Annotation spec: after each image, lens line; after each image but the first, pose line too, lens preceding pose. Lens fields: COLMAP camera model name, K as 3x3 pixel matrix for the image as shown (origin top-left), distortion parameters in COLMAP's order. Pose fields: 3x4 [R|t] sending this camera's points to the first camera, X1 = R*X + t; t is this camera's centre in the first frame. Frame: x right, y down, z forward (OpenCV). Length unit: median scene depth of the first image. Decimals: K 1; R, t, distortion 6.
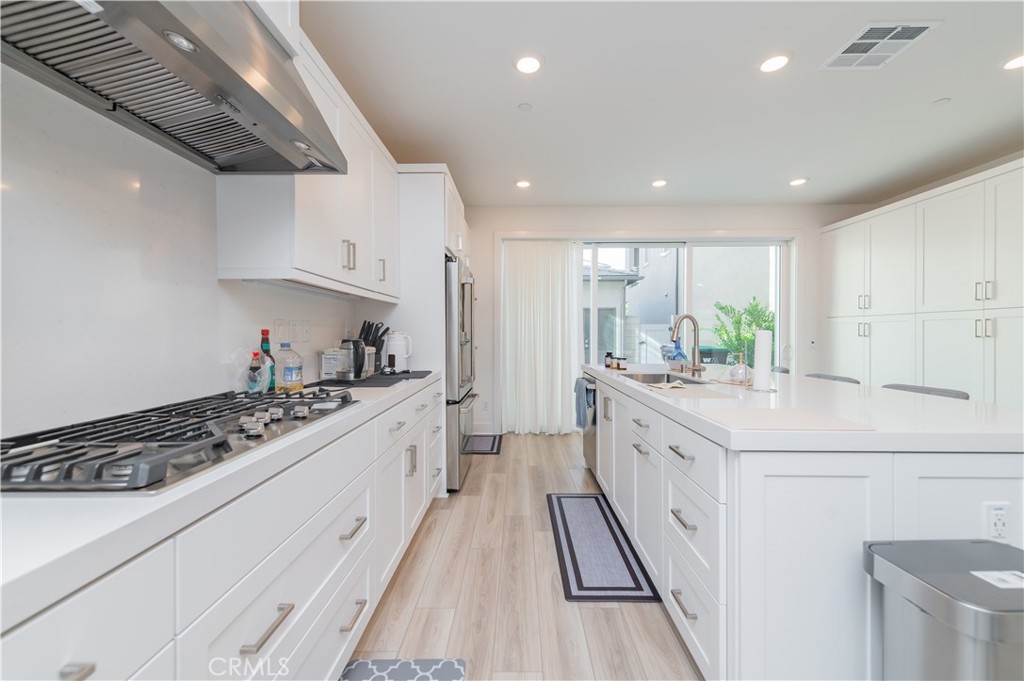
lens RADIAL K [[427.6, 0, 509.8], [0, 427.6, 338.5], [0, 0, 1]] dist [0.013028, -0.002597]
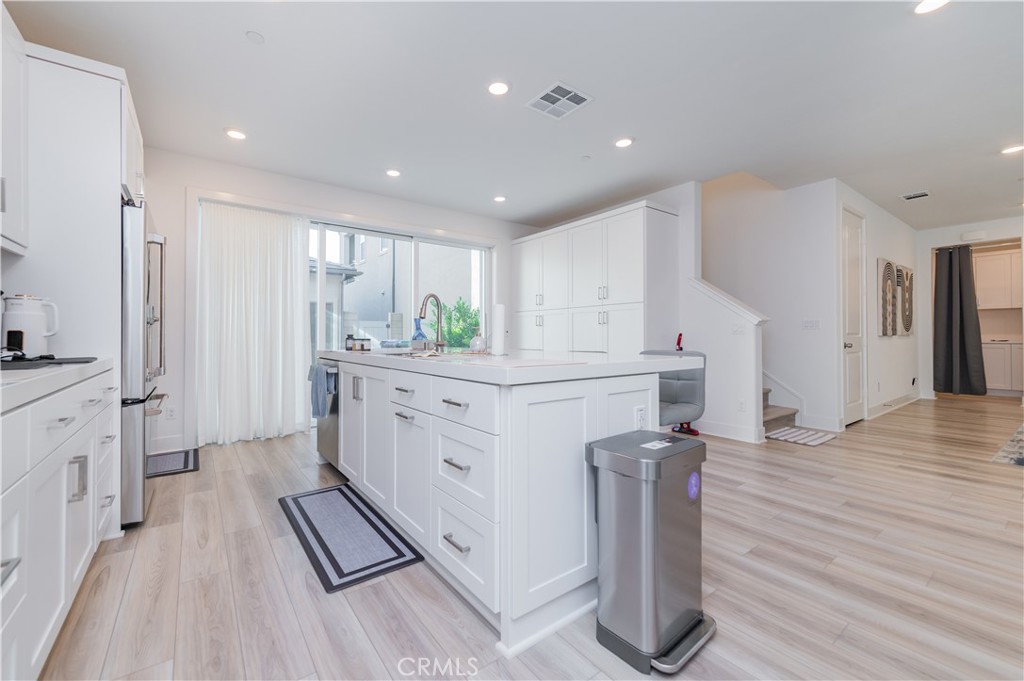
lens RADIAL K [[427.6, 0, 509.8], [0, 427.6, 338.5], [0, 0, 1]] dist [0.013028, -0.002597]
pose [[0.785856, -0.005661, 0.618383, -0.083518], [0.014766, 0.999845, -0.009612, 0.058782], [-0.618233, 0.016684, 0.785818, 0.028518]]
